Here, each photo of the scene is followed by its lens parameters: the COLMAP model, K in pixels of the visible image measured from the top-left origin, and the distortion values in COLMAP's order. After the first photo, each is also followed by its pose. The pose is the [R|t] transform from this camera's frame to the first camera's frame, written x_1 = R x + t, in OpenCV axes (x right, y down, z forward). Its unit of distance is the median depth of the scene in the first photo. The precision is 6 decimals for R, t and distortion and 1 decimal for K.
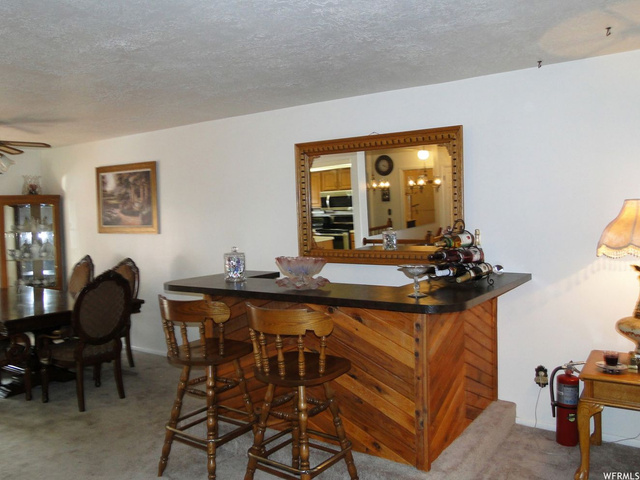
lens RADIAL K [[562.6, 0, 320.3], [0, 562.6, 231.4], [0, 0, 1]] dist [0.011467, 0.009330]
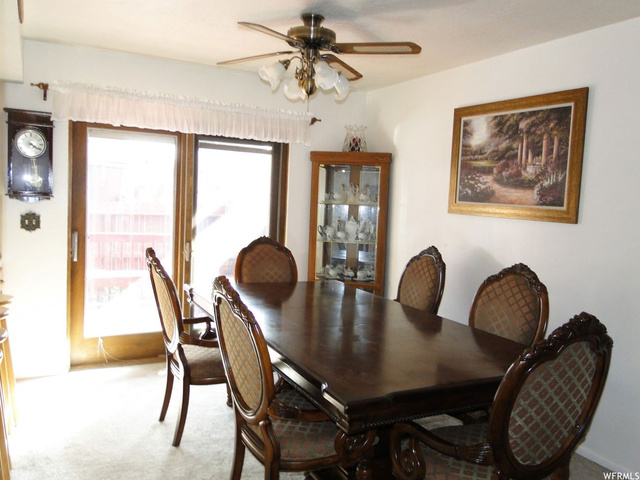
lens RADIAL K [[532.5, 0, 320.0], [0, 532.5, 240.0], [0, 0, 1]] dist [0.003317, 0.001262]
pose [[0.894331, 0.100957, -0.435867, -0.275730], [-0.079246, 0.994549, 0.067761, 0.004653], [0.440332, -0.026060, 0.897457, 0.421708]]
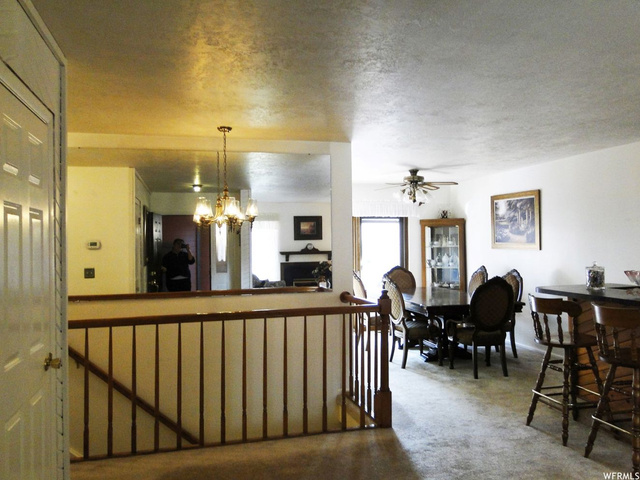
lens RADIAL K [[532.5, 0, 320.0], [0, 532.5, 240.0], [0, 0, 1]] dist [0.003317, 0.001262]
pose [[0.767678, 0.011601, -0.640730, 0.074652], [-0.021104, 0.999751, -0.007183, 0.000687], [0.640488, 0.019036, 0.767732, -0.159367]]
